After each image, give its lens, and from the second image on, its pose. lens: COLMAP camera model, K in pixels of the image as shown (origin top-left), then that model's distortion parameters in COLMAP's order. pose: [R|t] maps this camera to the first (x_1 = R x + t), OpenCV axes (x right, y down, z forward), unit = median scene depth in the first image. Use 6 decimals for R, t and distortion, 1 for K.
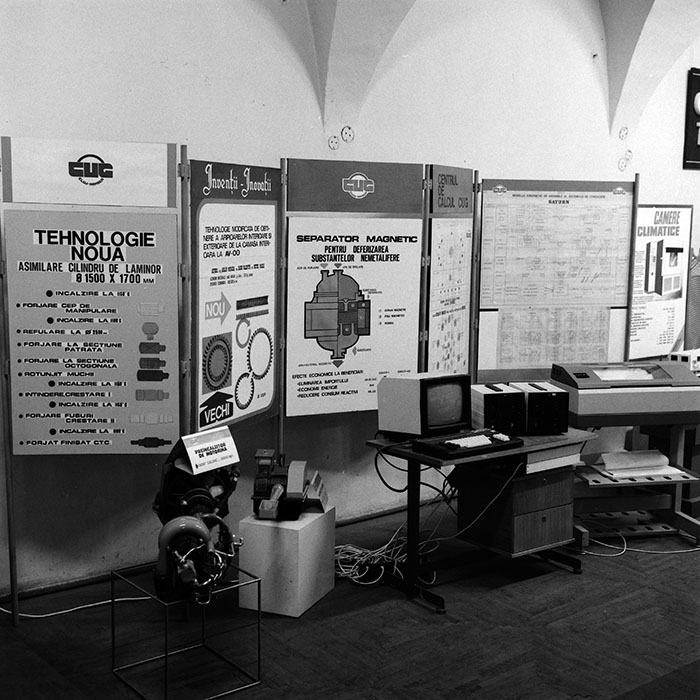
lens RADIAL K [[990.9, 0, 350.0], [0, 990.9, 350.0], [0, 0, 1]] dist [0.048419, -0.011636]
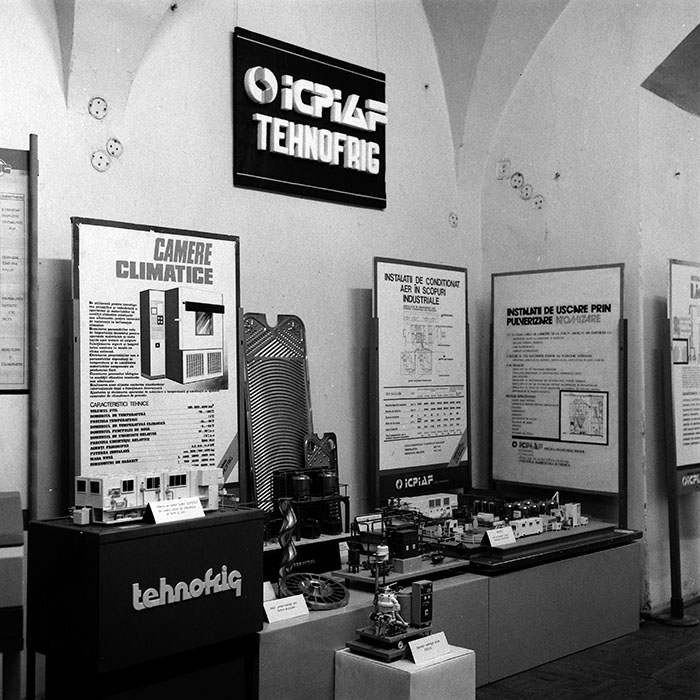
lens RADIAL K [[990.9, 0, 350.0], [0, 990.9, 350.0], [0, 0, 1]] dist [0.048419, -0.011636]
pose [[0.987997, -0.005507, 0.154375, 0.480316], [0.028913, 0.988296, -0.149782, 0.023913], [-0.151744, 0.152447, 0.976593, 0.618323]]
